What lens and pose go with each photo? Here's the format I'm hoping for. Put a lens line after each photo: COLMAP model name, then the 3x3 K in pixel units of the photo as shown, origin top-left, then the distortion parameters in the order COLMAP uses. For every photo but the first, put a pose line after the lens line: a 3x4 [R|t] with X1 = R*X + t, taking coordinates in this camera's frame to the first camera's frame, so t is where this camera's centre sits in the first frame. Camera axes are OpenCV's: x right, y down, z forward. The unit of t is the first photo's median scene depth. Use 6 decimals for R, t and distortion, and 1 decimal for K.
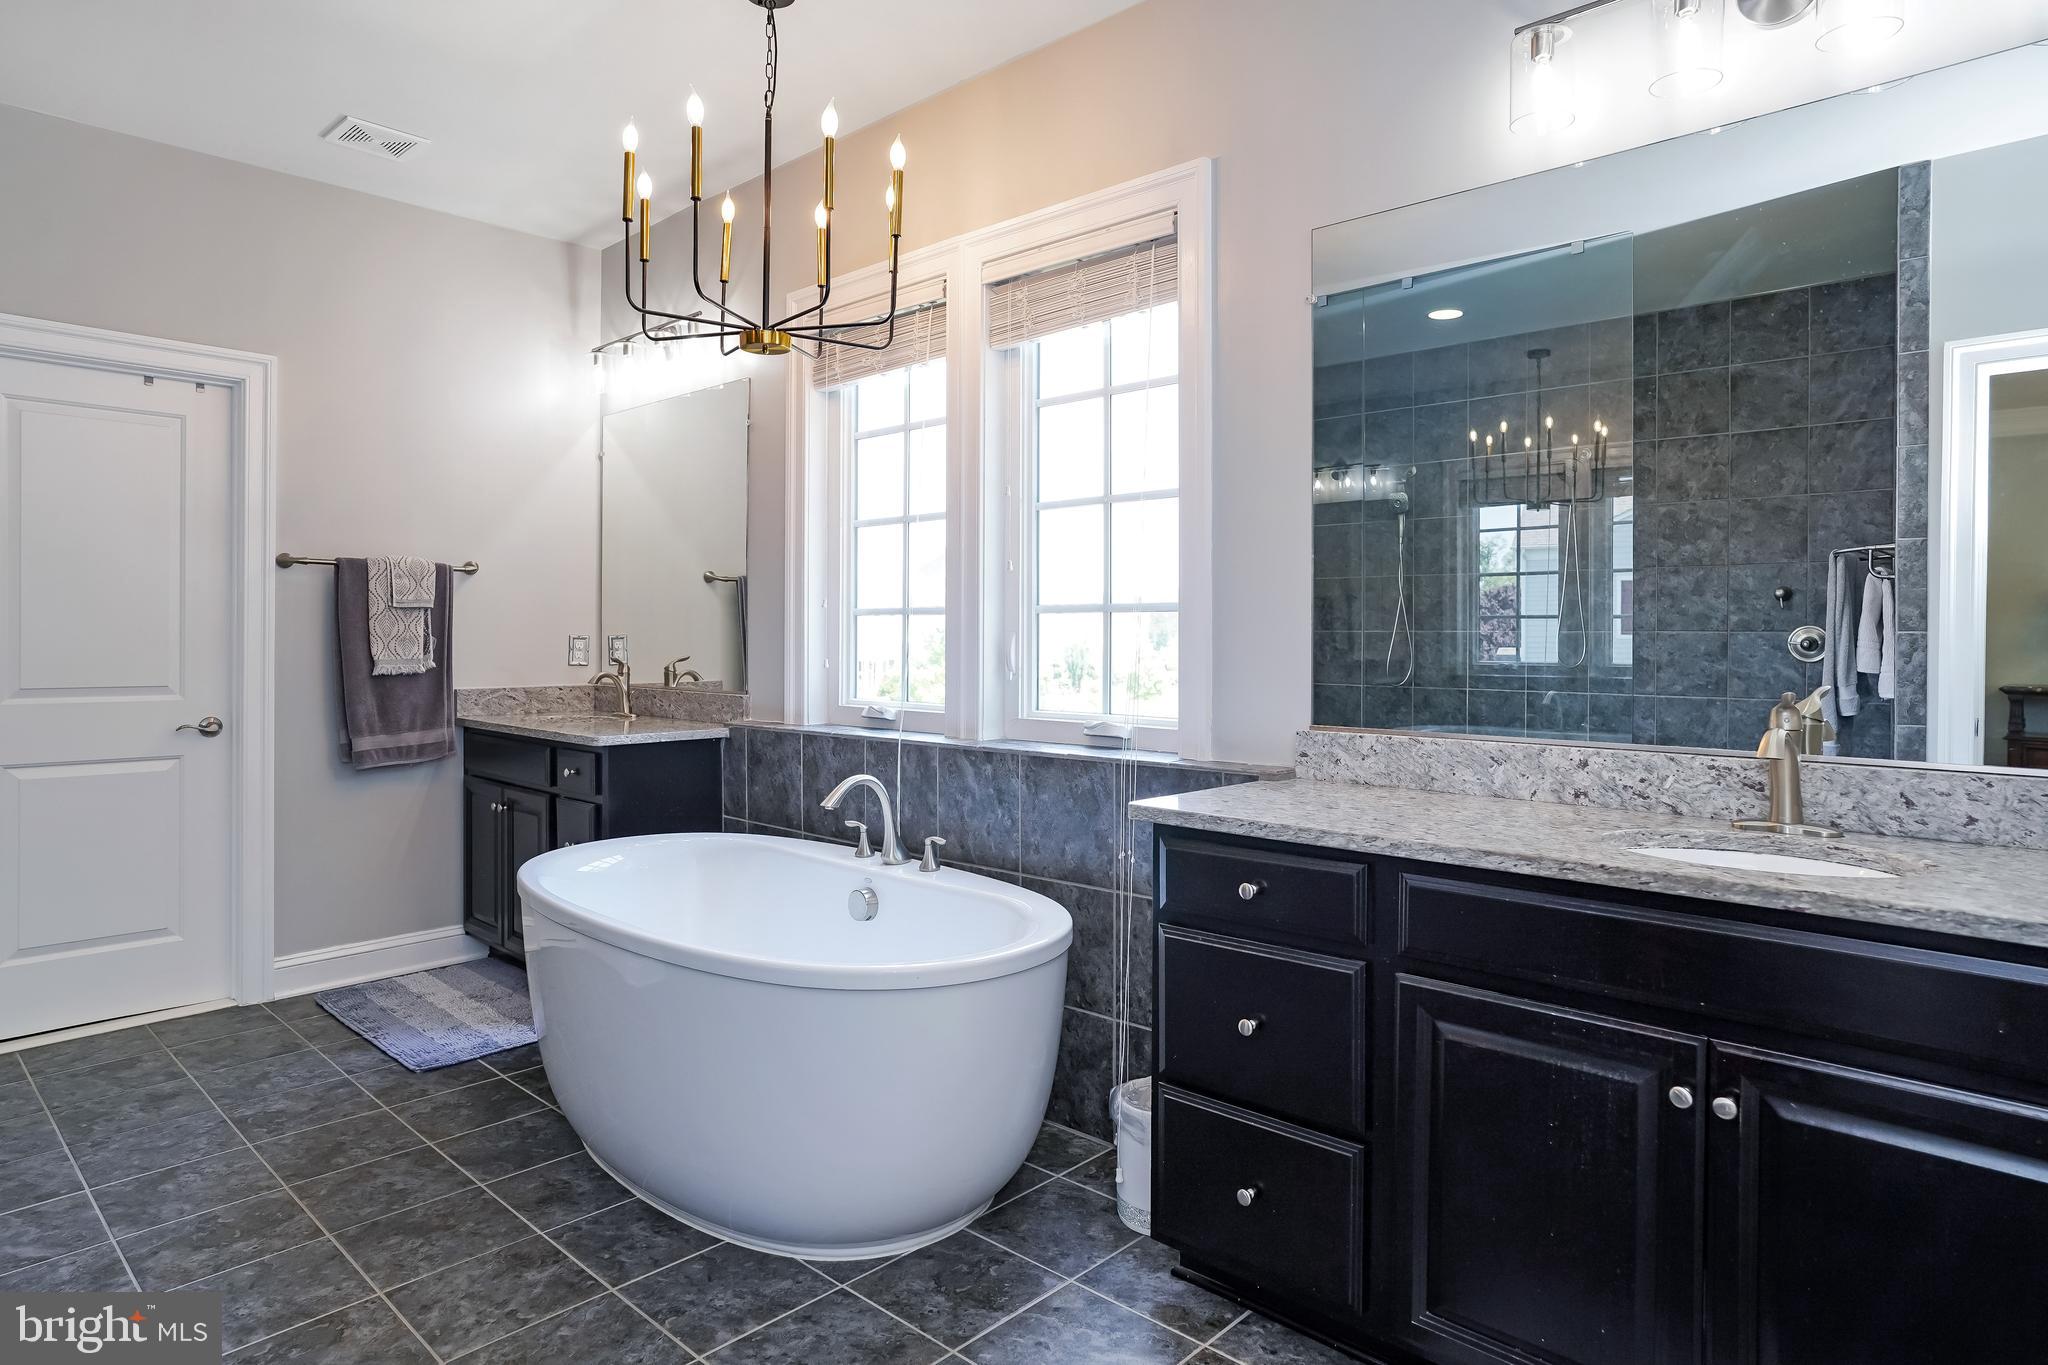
lens RADIAL K [[1141.5, 0, 1031.0], [0, 1141.5, 644.1], [0, 0, 1]] dist [-0.031070, 0.002516]
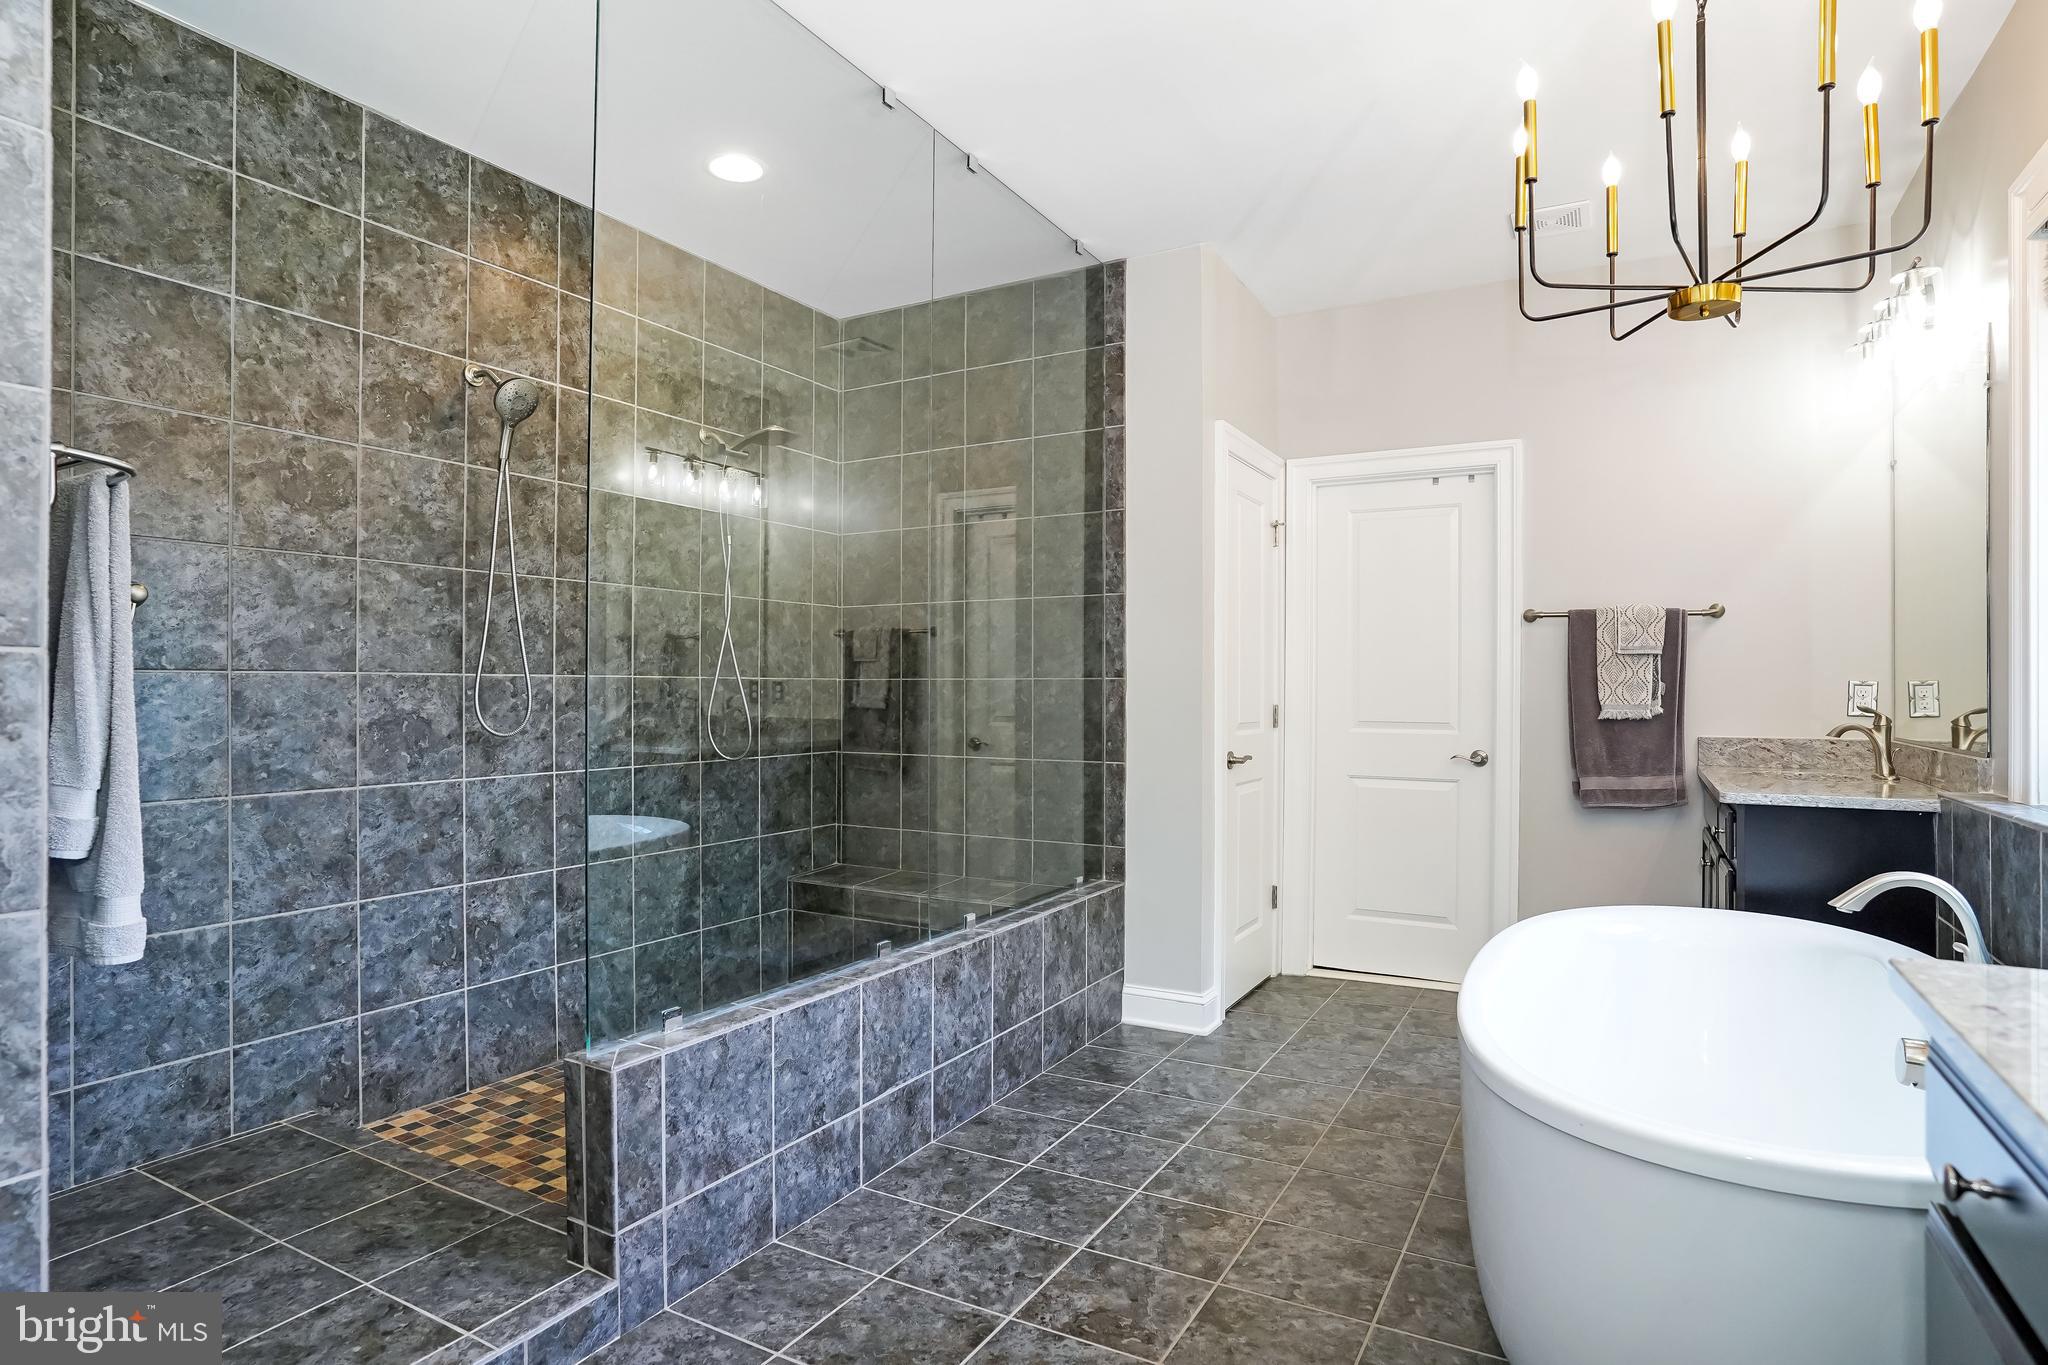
lens RADIAL K [[1073.4, 0, 1056.3], [0, 1073.4, 686.3], [0, 0, 1]] dist [-0.020207, 0.000351]
pose [[0.245734, -0.004784, -0.969325, 0.344323], [-0.008538, 0.999938, -0.007099, 0.011099], [0.969300, 0.010021, 0.245678, 0.352940]]
